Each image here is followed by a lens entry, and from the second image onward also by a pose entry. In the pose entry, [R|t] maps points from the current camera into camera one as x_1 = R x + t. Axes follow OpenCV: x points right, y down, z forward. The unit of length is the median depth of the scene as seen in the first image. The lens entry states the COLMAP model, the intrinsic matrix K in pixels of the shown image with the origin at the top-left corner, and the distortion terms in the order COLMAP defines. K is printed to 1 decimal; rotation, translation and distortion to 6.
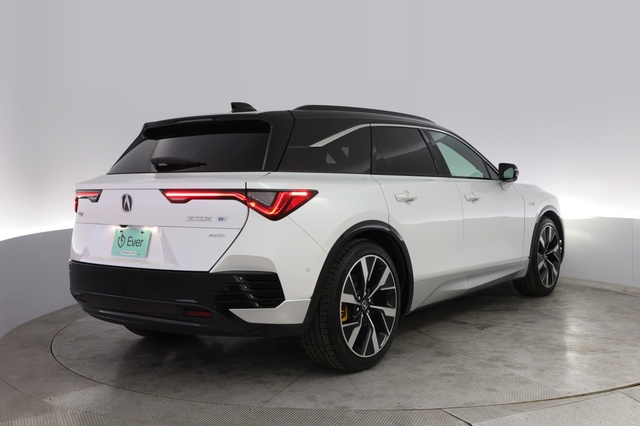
lens RADIAL K [[539.1, 0, 317.9], [0, 539.1, 215.9], [0, 0, 1]] dist [-0.006978, 0.001484]
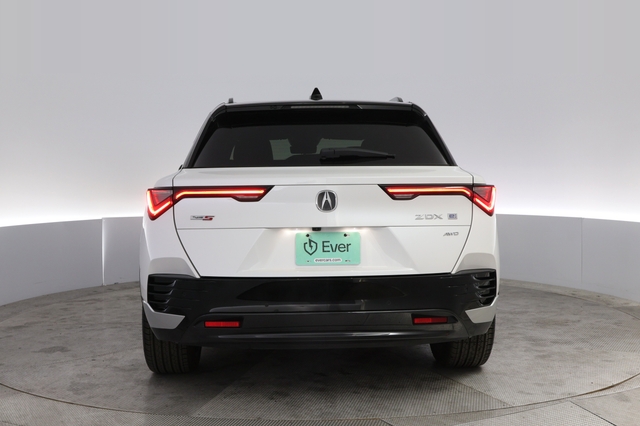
lens RADIAL K [[570.6, 0, 316.2], [0, 570.6, 209.3], [0, 0, 1]] dist [-0.000965, 0.018085]
pose [[0.893391, -0.024461, 0.448614, -0.760080], [0.029354, 0.999561, -0.003956, -0.008162], [-0.448320, 0.016703, 0.893717, 0.200850]]
